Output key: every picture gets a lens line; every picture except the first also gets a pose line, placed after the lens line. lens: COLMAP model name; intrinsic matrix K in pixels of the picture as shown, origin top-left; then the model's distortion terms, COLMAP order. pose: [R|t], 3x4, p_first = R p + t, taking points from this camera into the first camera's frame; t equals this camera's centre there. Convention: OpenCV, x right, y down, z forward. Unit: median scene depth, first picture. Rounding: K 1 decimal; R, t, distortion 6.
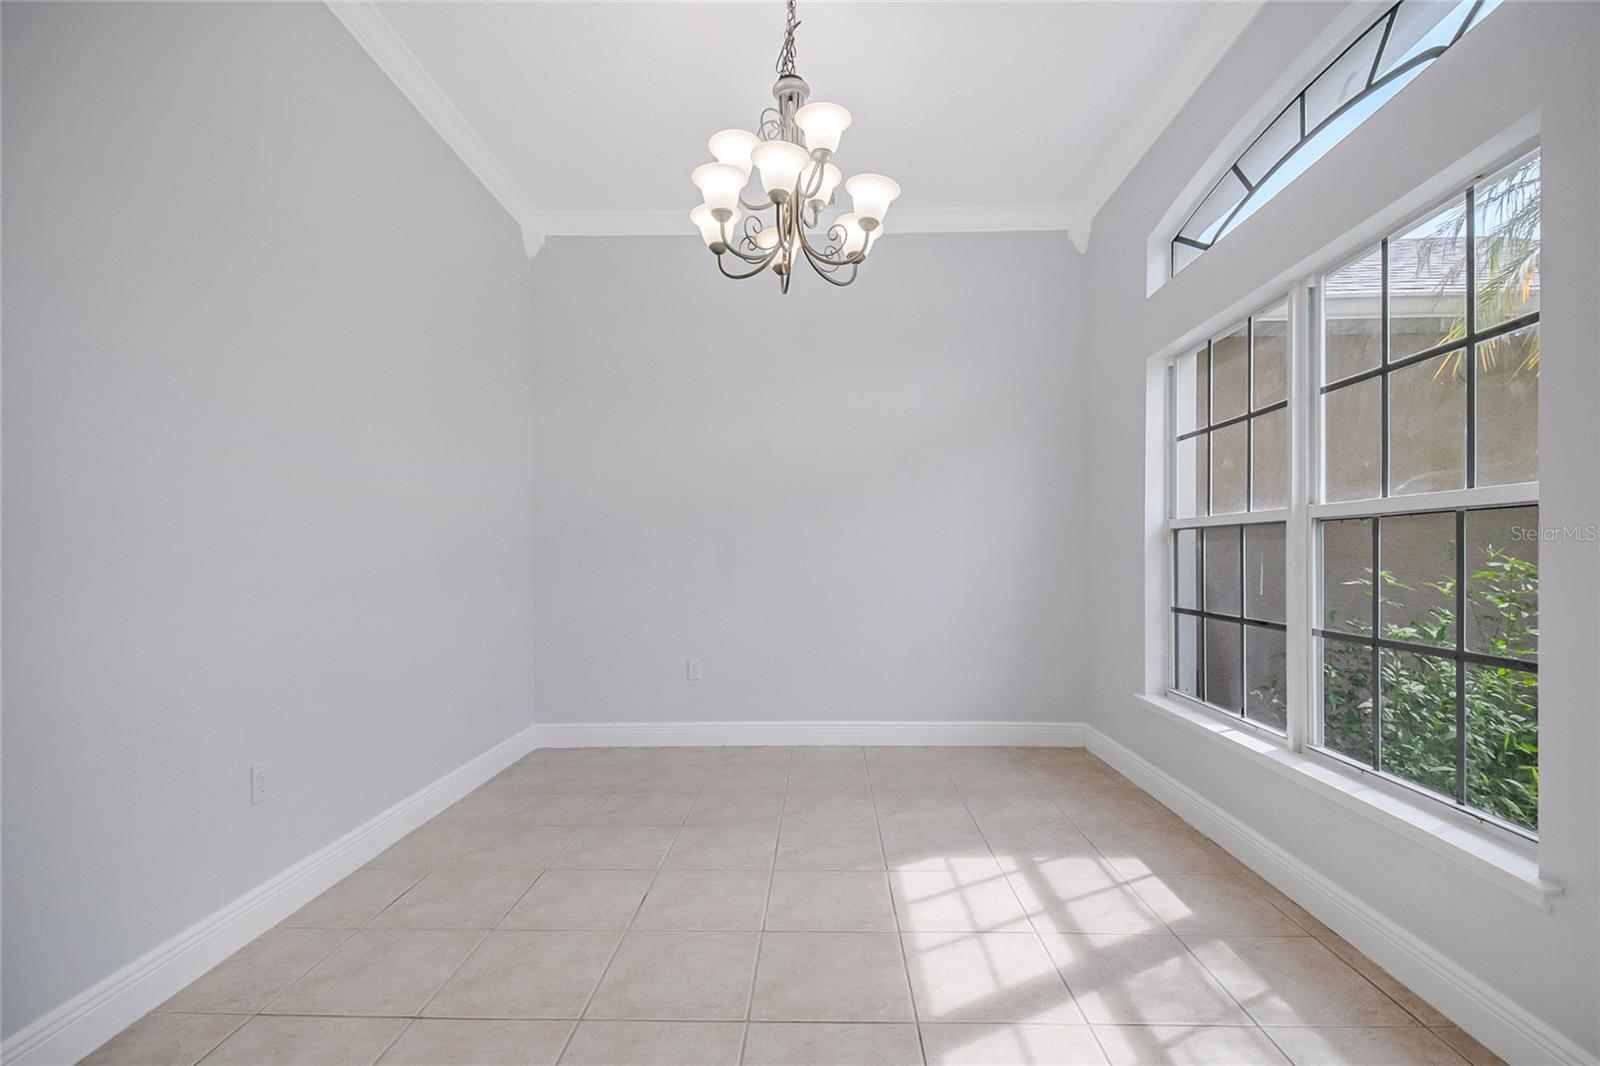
lens RADIAL K [[682.0, 0, 862.8], [0, 682.0, 553.0], [0, 0, 1]] dist [0.021800, -0.000373]
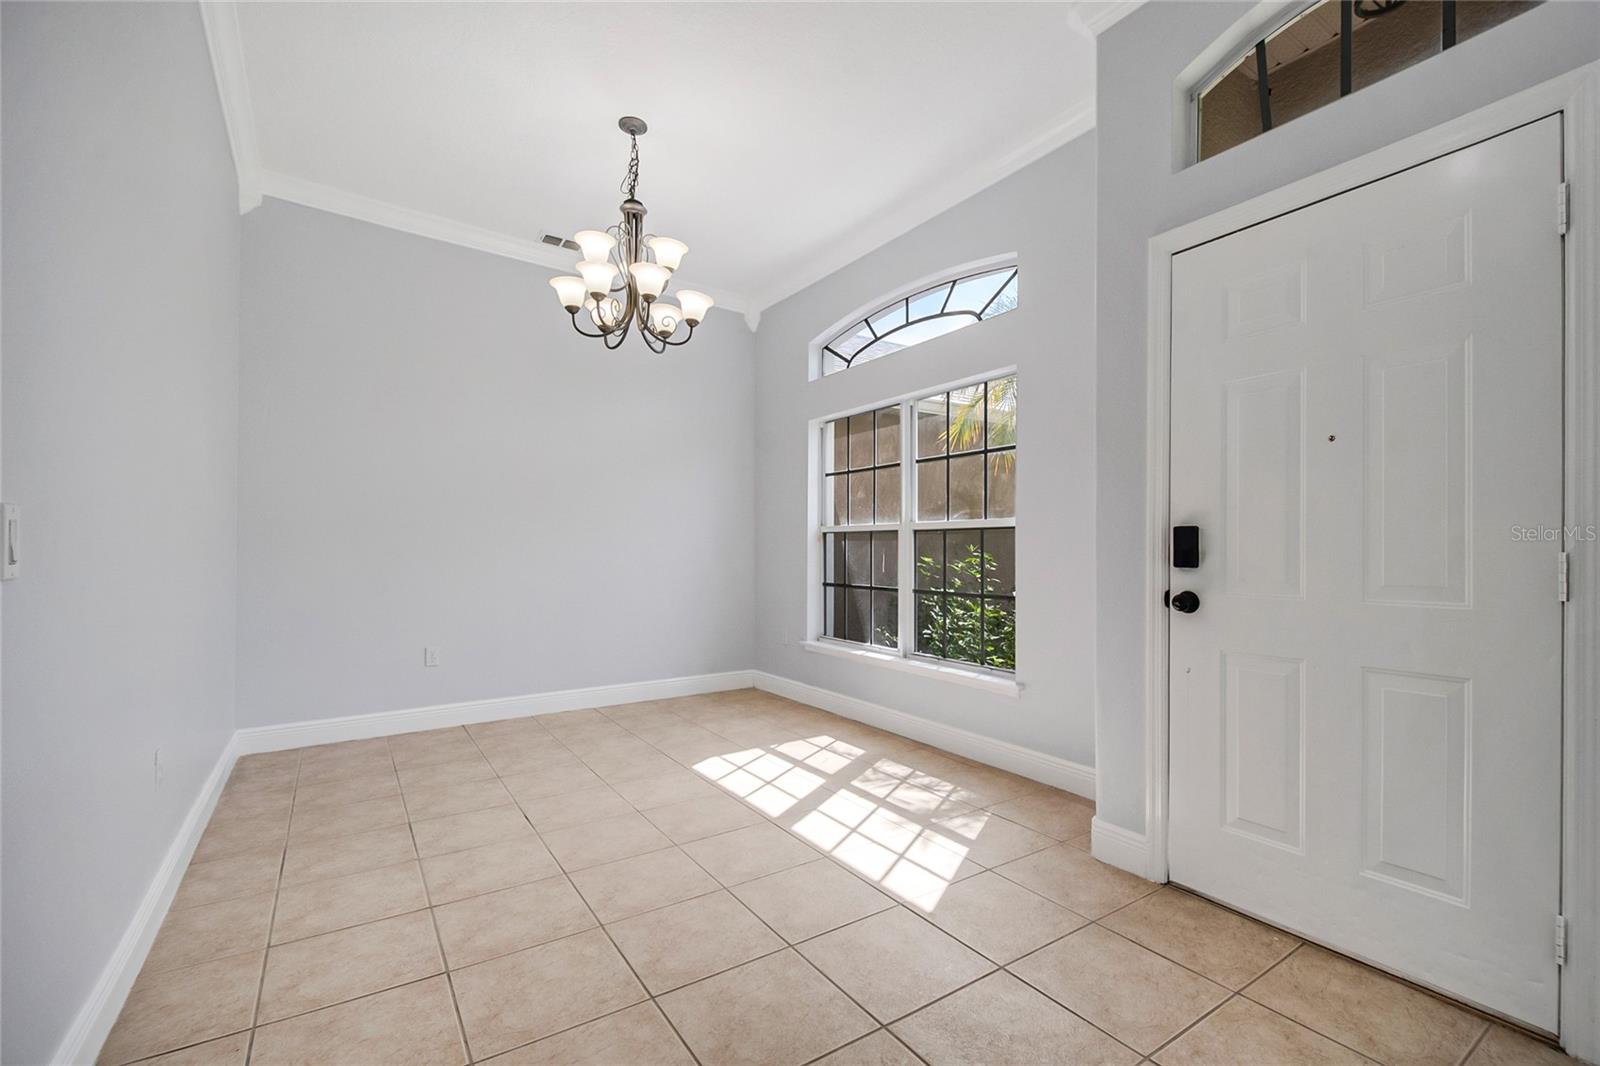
lens RADIAL K [[688.1, 0, 803.5], [0, 688.1, 547.6], [0, 0, 1]] dist [0.066632, -0.029384]
pose [[0.823209, 0.006140, 0.567705, -0.595134], [-0.004620, 0.999981, -0.004117, 0.006081], [-0.567720, 0.000767, 0.823222, -0.333356]]
